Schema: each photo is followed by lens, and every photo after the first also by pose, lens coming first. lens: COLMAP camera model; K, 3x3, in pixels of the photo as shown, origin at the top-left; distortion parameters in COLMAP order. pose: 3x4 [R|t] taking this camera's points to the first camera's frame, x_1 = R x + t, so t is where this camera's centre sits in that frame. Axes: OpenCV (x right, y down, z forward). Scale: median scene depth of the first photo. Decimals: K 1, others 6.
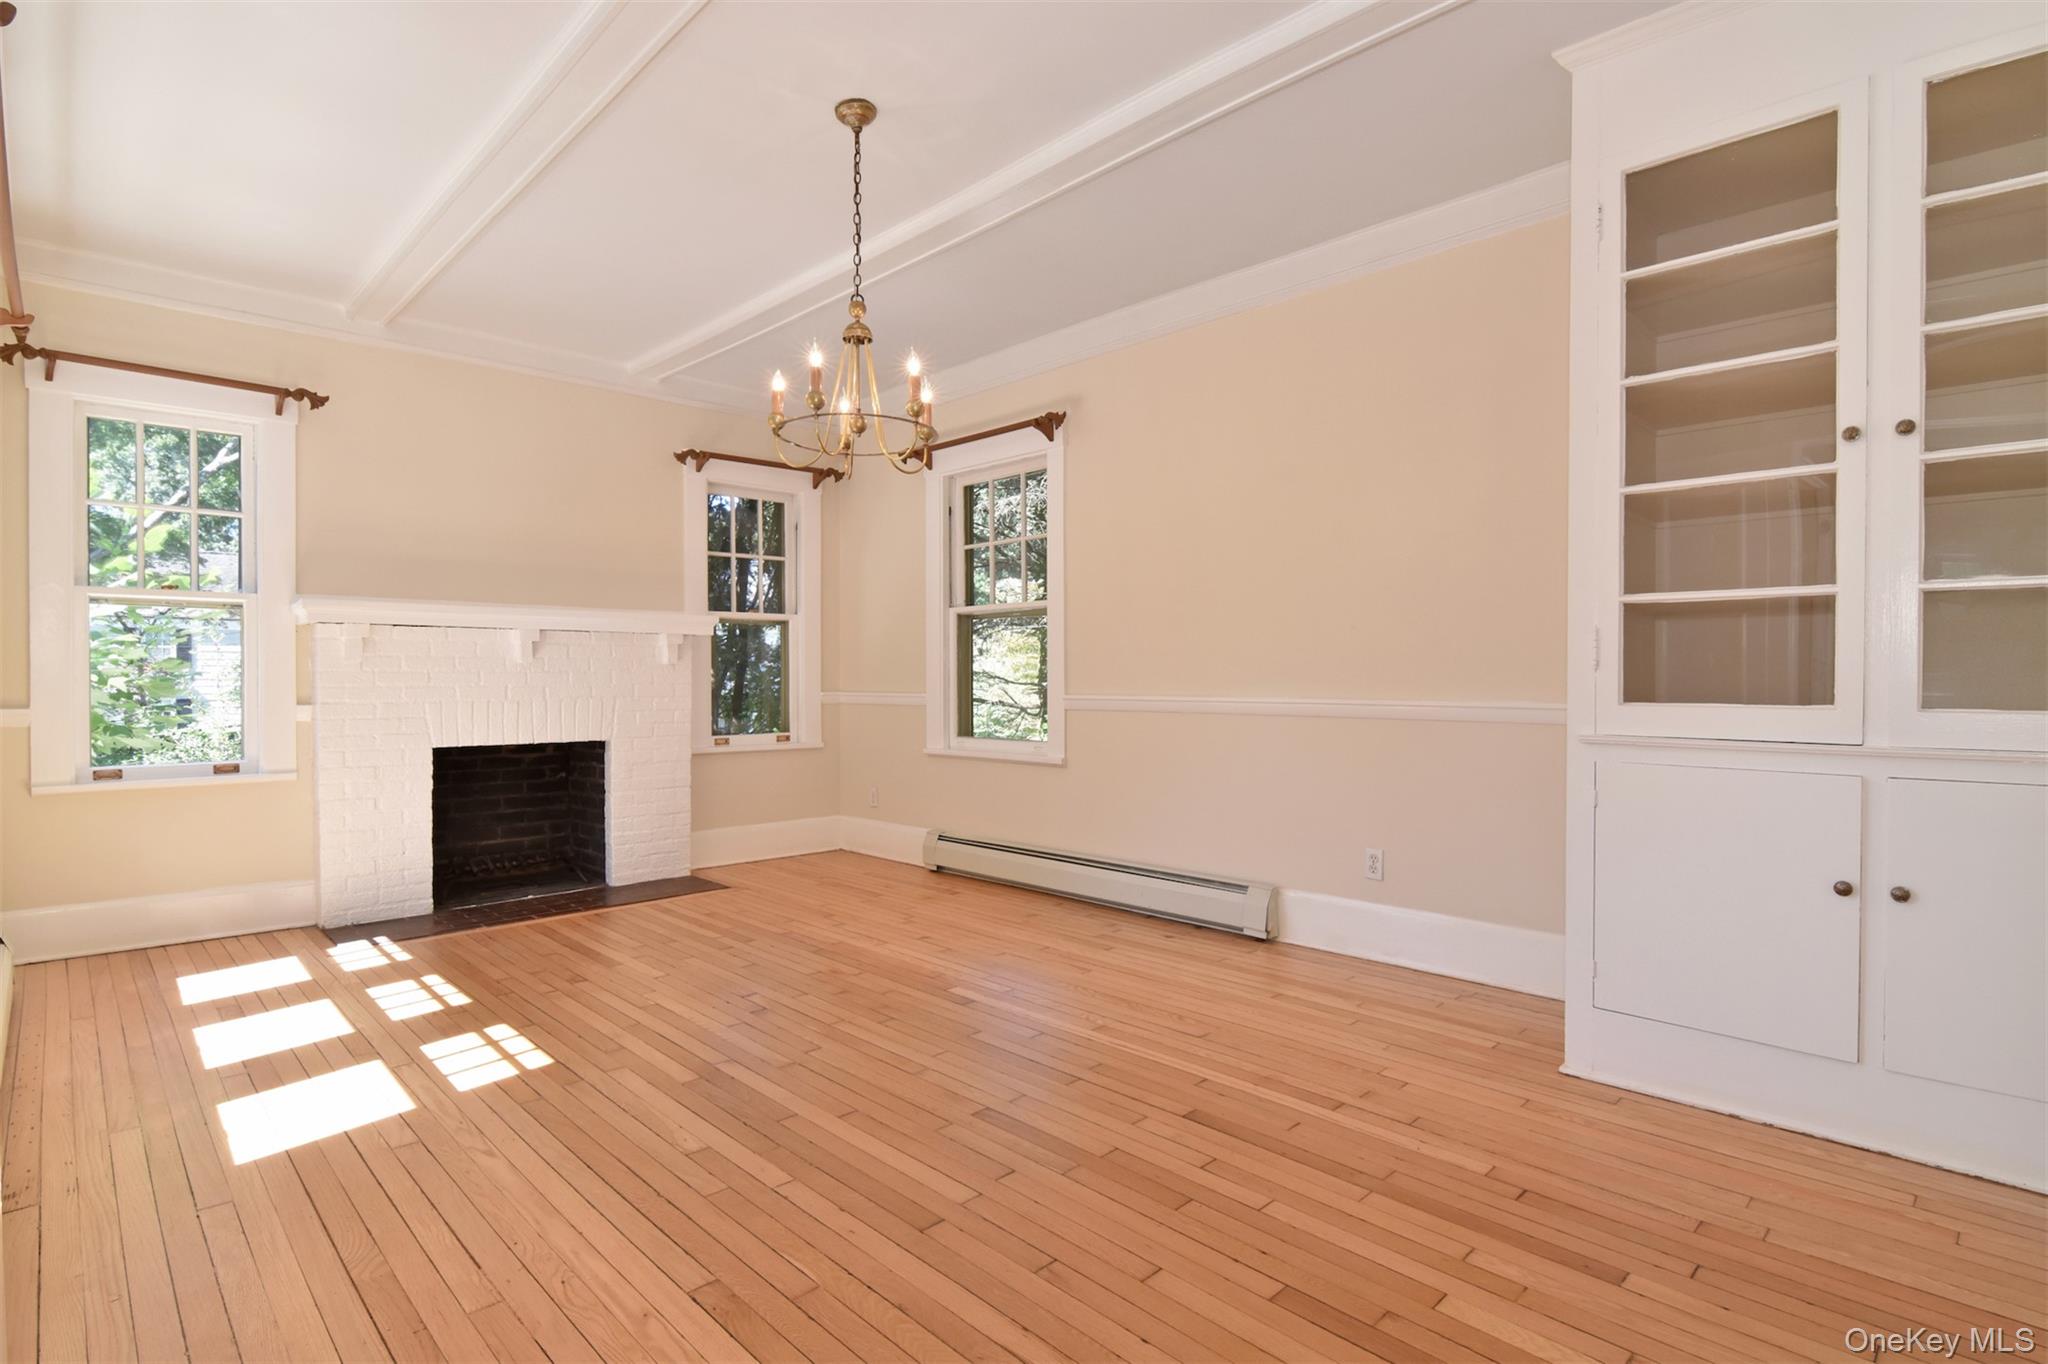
lens RADIAL K [[993.2, 0, 1015.1], [0, 993.2, 652.5], [0, 0, 1]] dist [-0.015511, 0.000575]
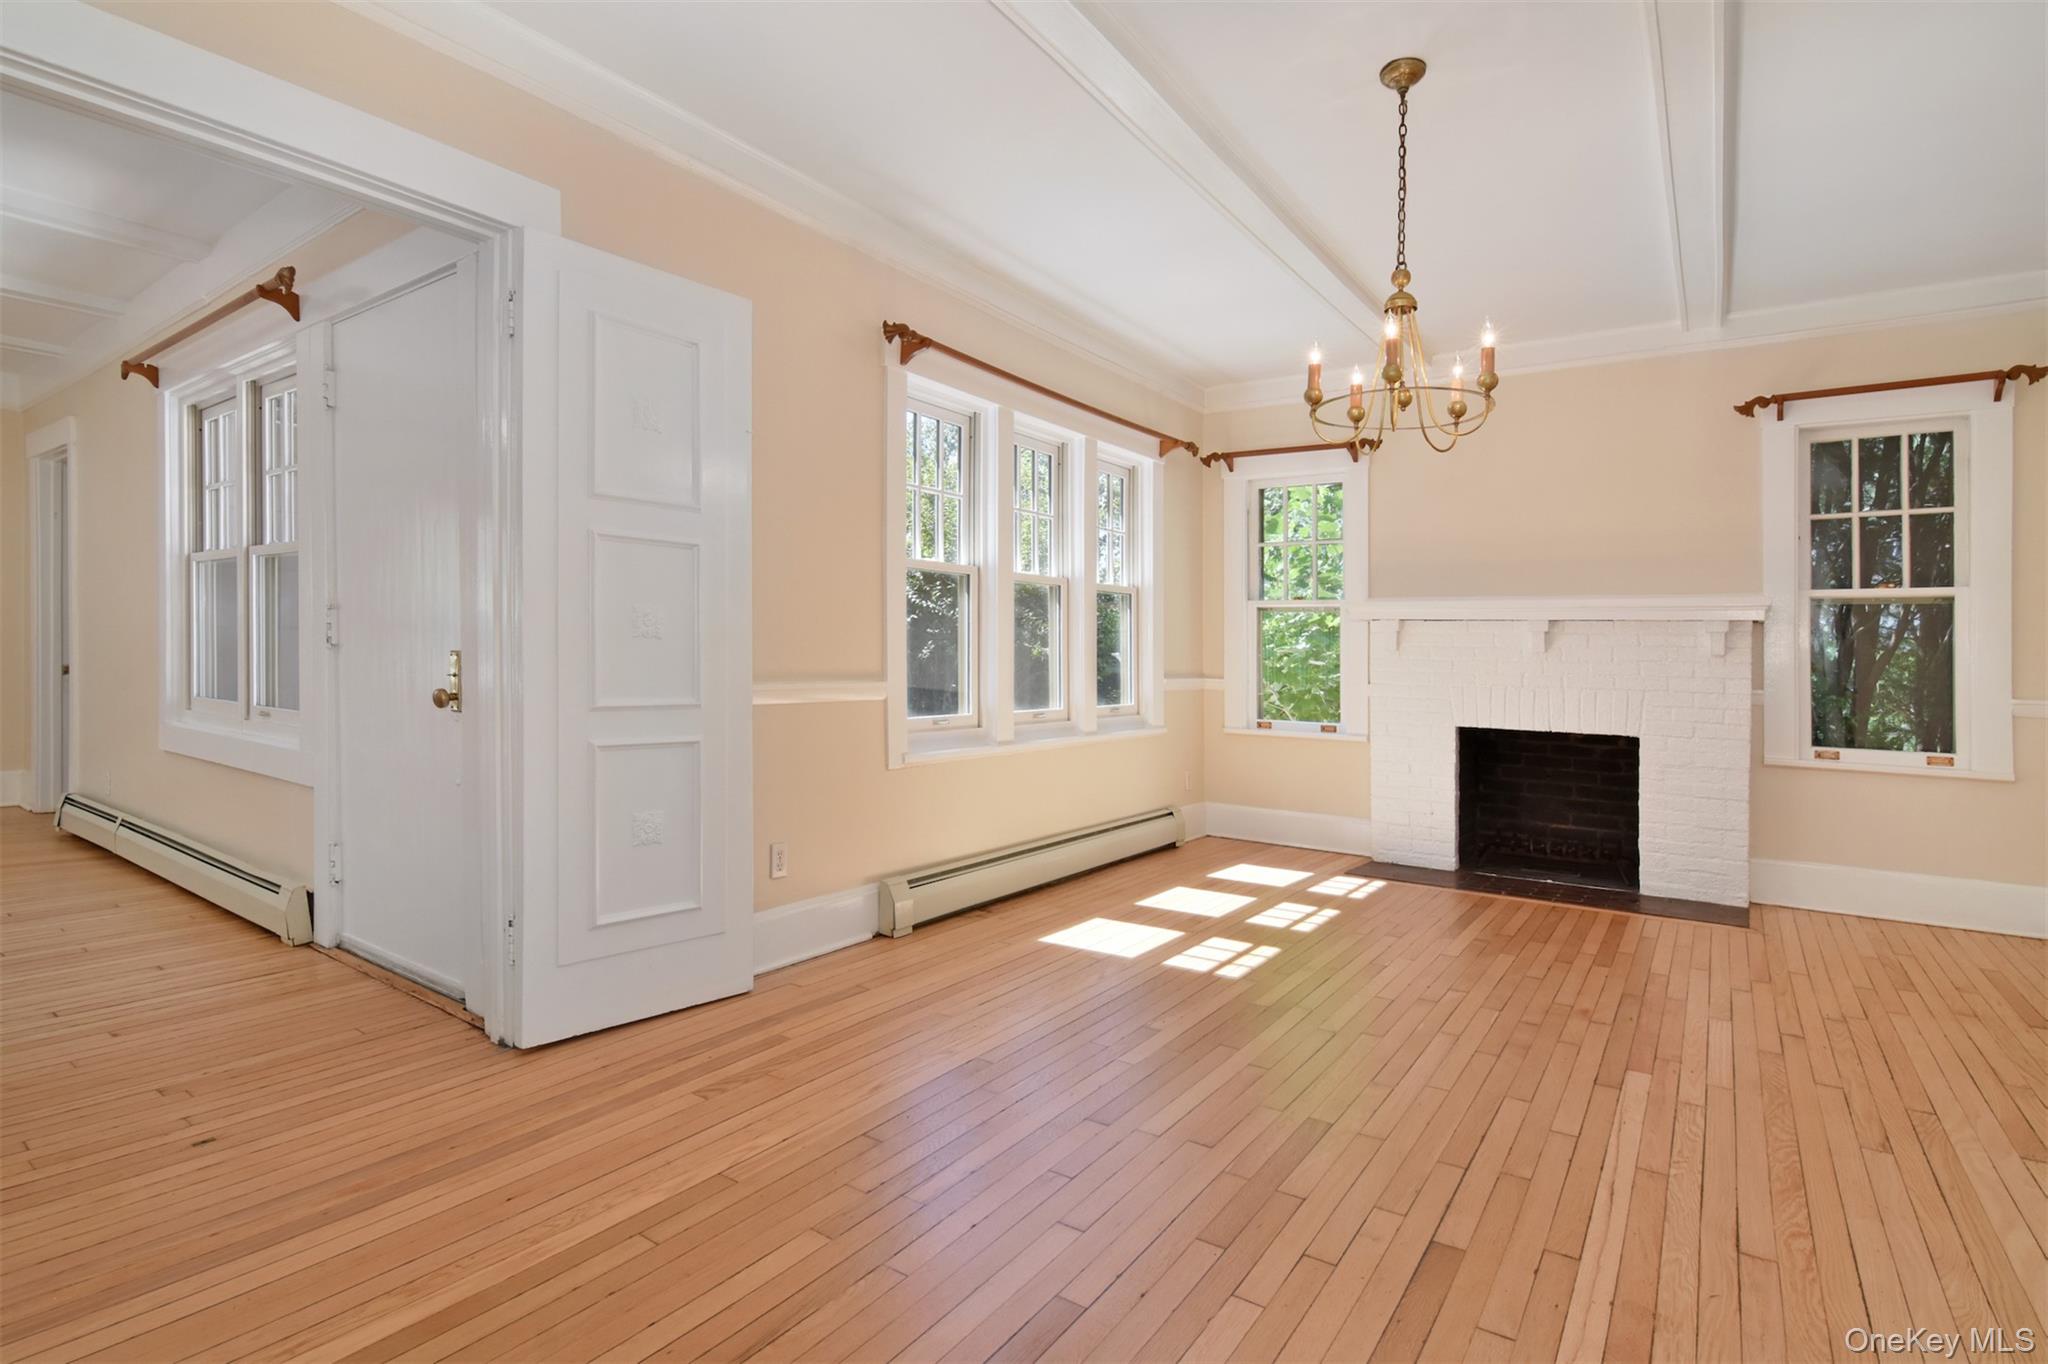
lens RADIAL K [[993.2, 0, 1019.5], [0, 993.2, 663.9], [0, 0, 1]] dist [-0.015511, 0.000575]
pose [[0.215747, 0.015571, -0.976325, 0.408972], [0.001991, 0.999864, 0.016386, 0.004286], [0.976447, -0.005479, 0.215687, 0.256440]]
